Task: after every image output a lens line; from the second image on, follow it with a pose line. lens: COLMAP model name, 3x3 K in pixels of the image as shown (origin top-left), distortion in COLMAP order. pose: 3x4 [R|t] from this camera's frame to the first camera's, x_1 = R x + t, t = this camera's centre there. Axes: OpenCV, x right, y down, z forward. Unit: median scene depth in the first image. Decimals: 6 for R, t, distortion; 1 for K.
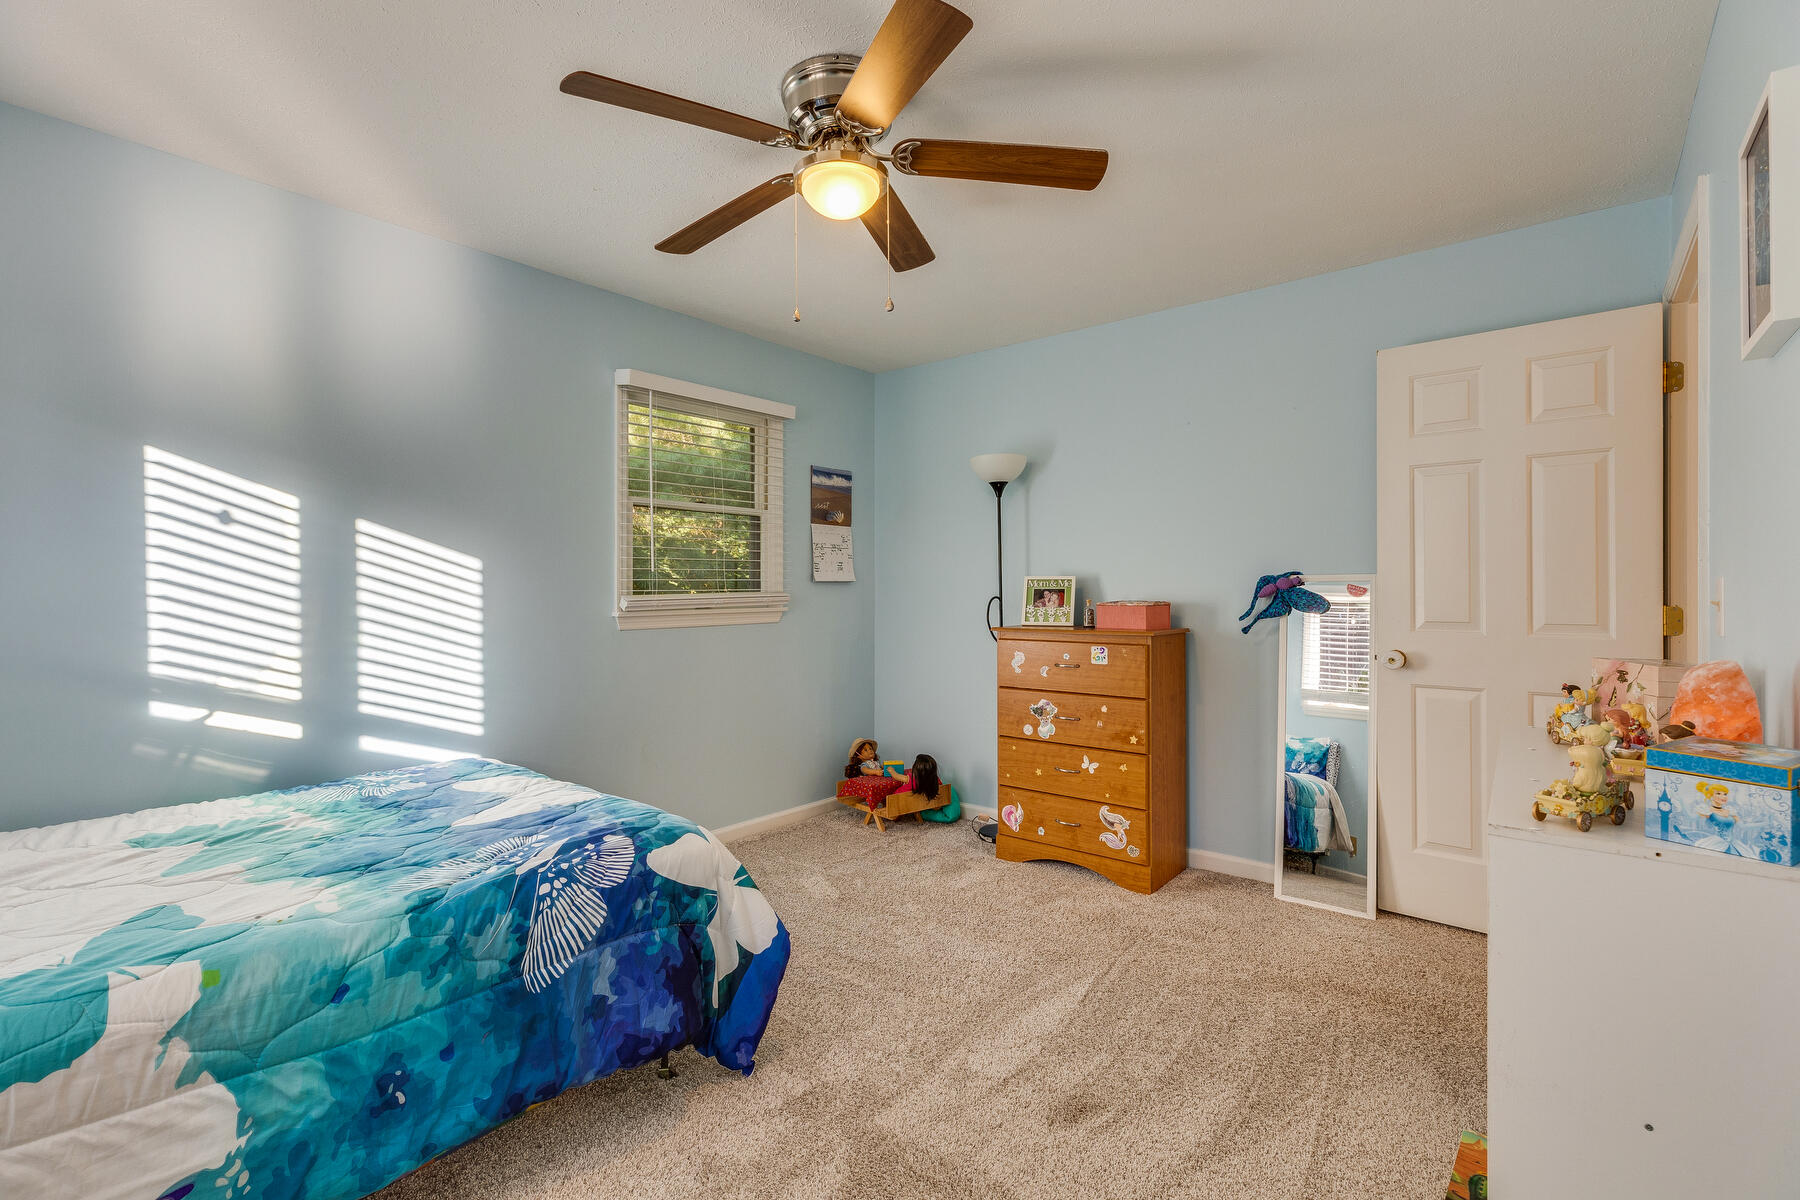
lens RADIAL K [[809.9, 0, 882.8], [0, 809.9, 585.6], [0, 0, 1]] dist [0.002407, -0.000490]
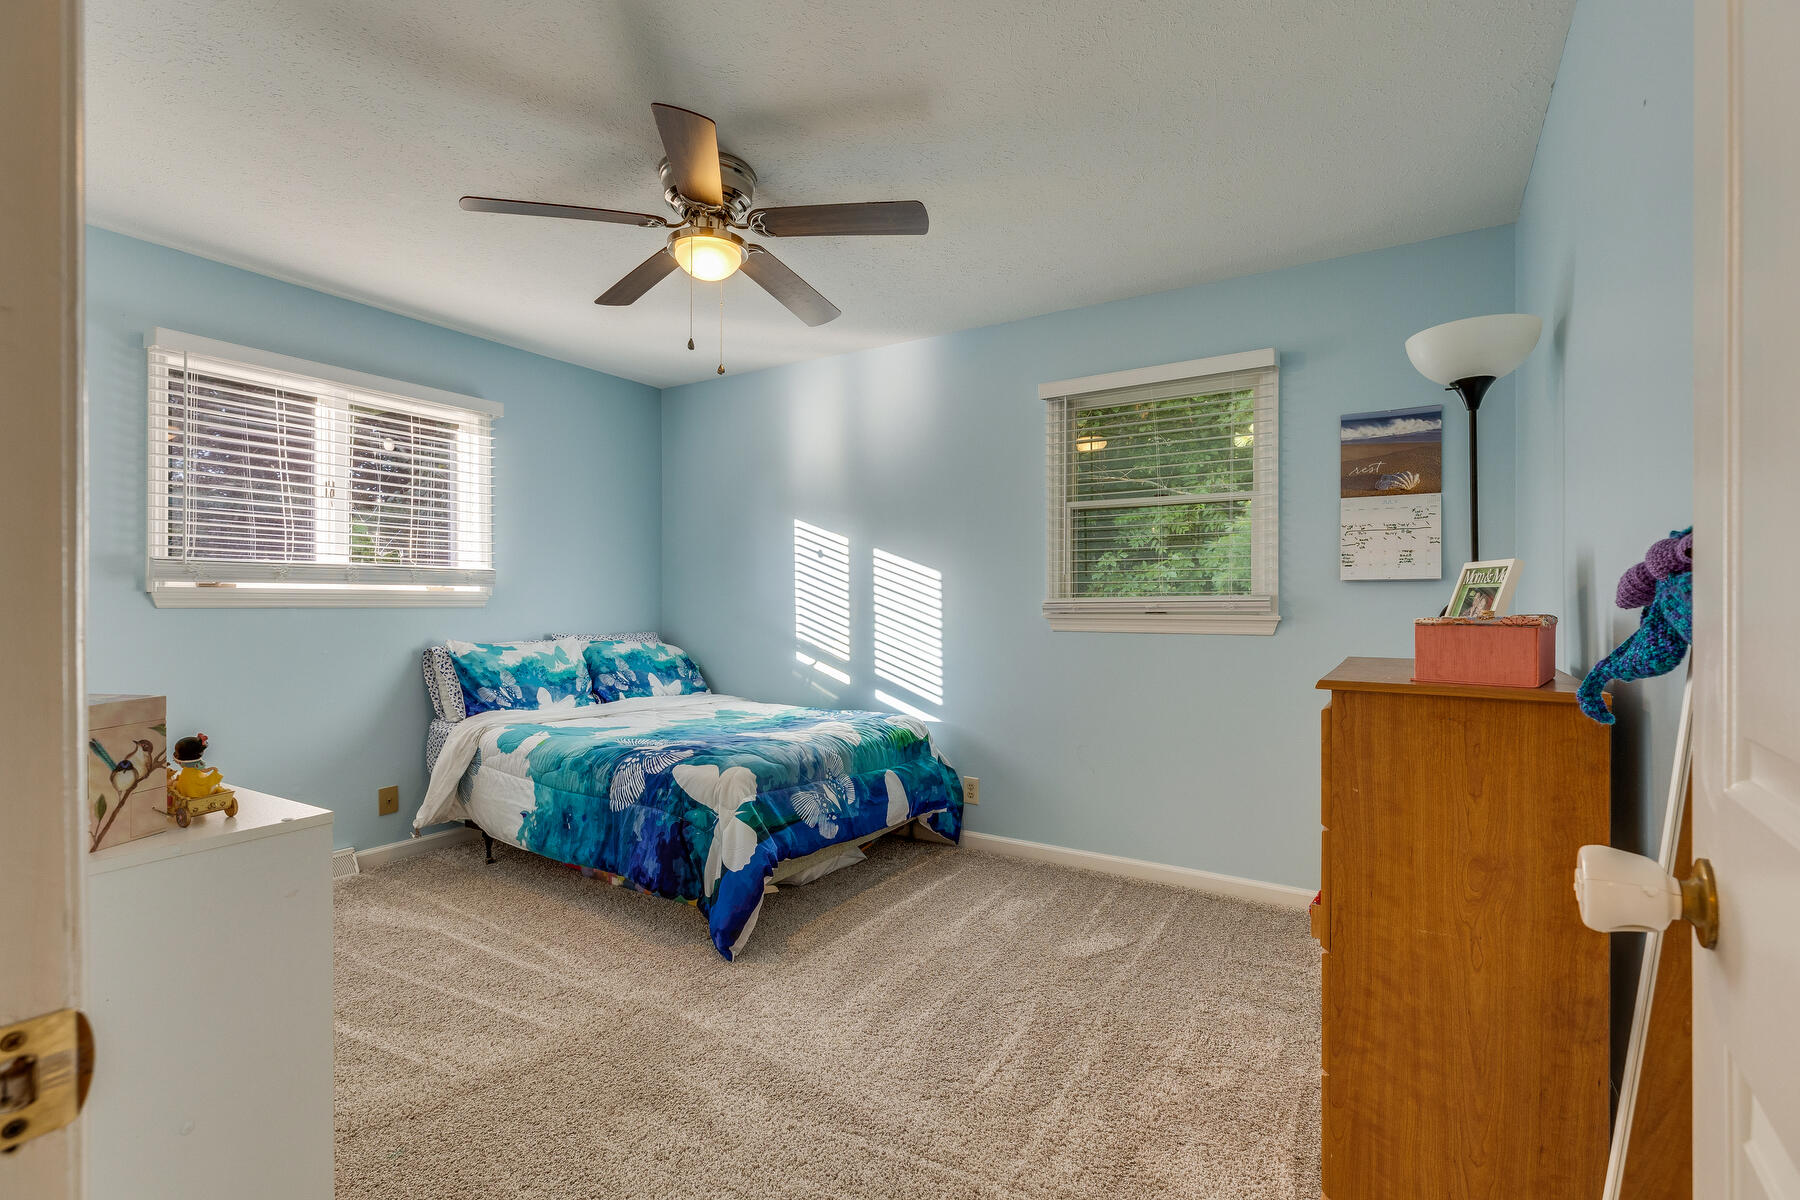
lens RADIAL K [[809.9, 0, 903.9], [0, 809.9, 609.9], [0, 0, 1]] dist [0.002407, -0.000490]
pose [[0.134212, 0.013443, -0.990861, 0.970050], [0.001661, 0.999904, 0.013791, 0.015406], [0.990951, -0.003497, 0.134177, 0.932884]]
